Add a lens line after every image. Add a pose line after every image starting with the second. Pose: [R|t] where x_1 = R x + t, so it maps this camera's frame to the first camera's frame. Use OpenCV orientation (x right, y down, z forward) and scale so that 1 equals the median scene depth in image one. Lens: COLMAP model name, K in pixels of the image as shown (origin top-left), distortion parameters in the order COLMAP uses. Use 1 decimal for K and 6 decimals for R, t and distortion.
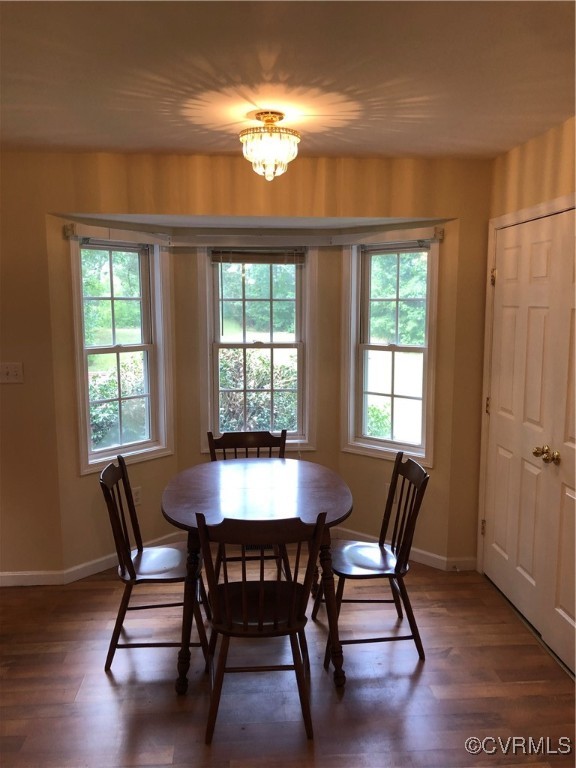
lens RADIAL K [[638.8, 0, 292.1], [0, 638.8, 386.9], [0, 0, 1]] dist [0.026118, -0.027808]
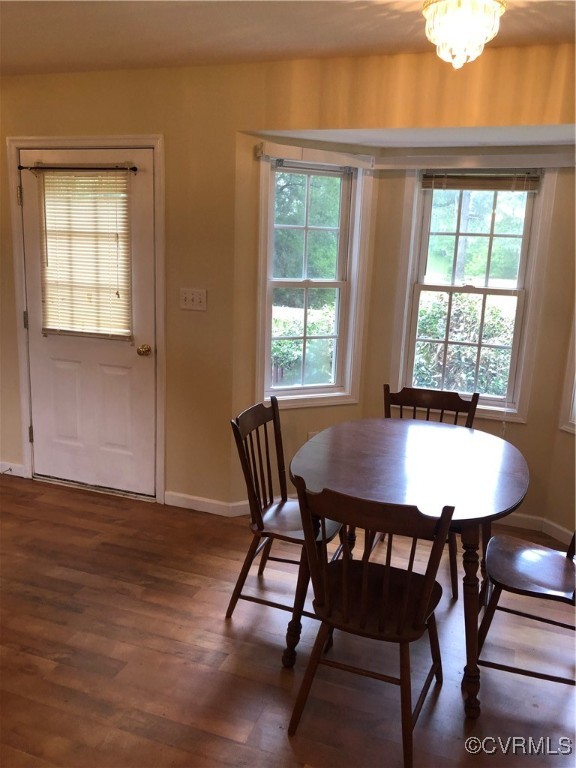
lens RADIAL K [[638.8, 0, 288.8], [0, 638.8, 386.9], [0, 0, 1]] dist [0.026118, -0.027808]
pose [[0.906468, 0.126660, -0.402832, 0.100423], [-0.092381, 0.990330, 0.103504, -0.004132], [0.412046, -0.056609, 0.909403, 0.141090]]
